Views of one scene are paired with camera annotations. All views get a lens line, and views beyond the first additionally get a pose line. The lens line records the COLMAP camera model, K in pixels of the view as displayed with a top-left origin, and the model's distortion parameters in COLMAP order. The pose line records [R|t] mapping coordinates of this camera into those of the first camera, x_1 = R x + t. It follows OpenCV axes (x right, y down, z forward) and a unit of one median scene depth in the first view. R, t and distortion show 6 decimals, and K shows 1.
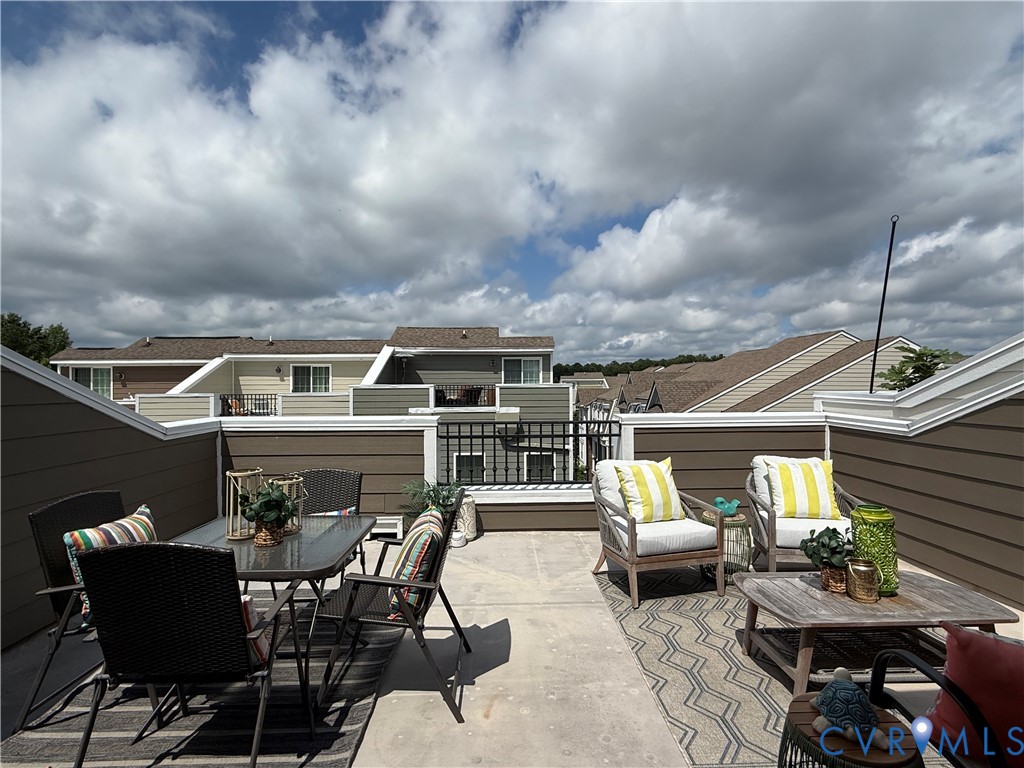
lens RADIAL K [[502.3, 0, 514.2], [0, 502.3, 382.6], [0, 0, 1]] dist [0.001834, 0.000253]
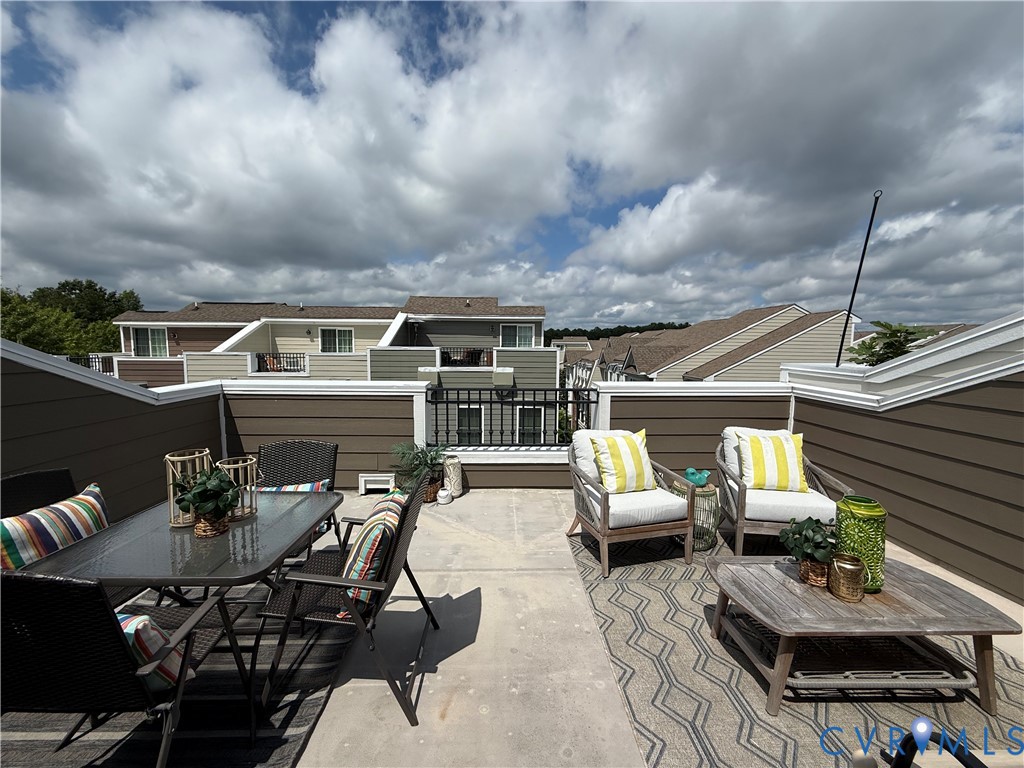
lens RADIAL K [[412.8, 0, 511.7], [0, 412.8, 383.1], [0, 0, 1]] dist [0.001577, 0.000216]
pose [[0.999896, 0.013526, -0.004943, 0.031624], [-0.012996, 0.995396, 0.094964, -0.016958], [0.006205, -0.094890, 0.995468, 0.128376]]
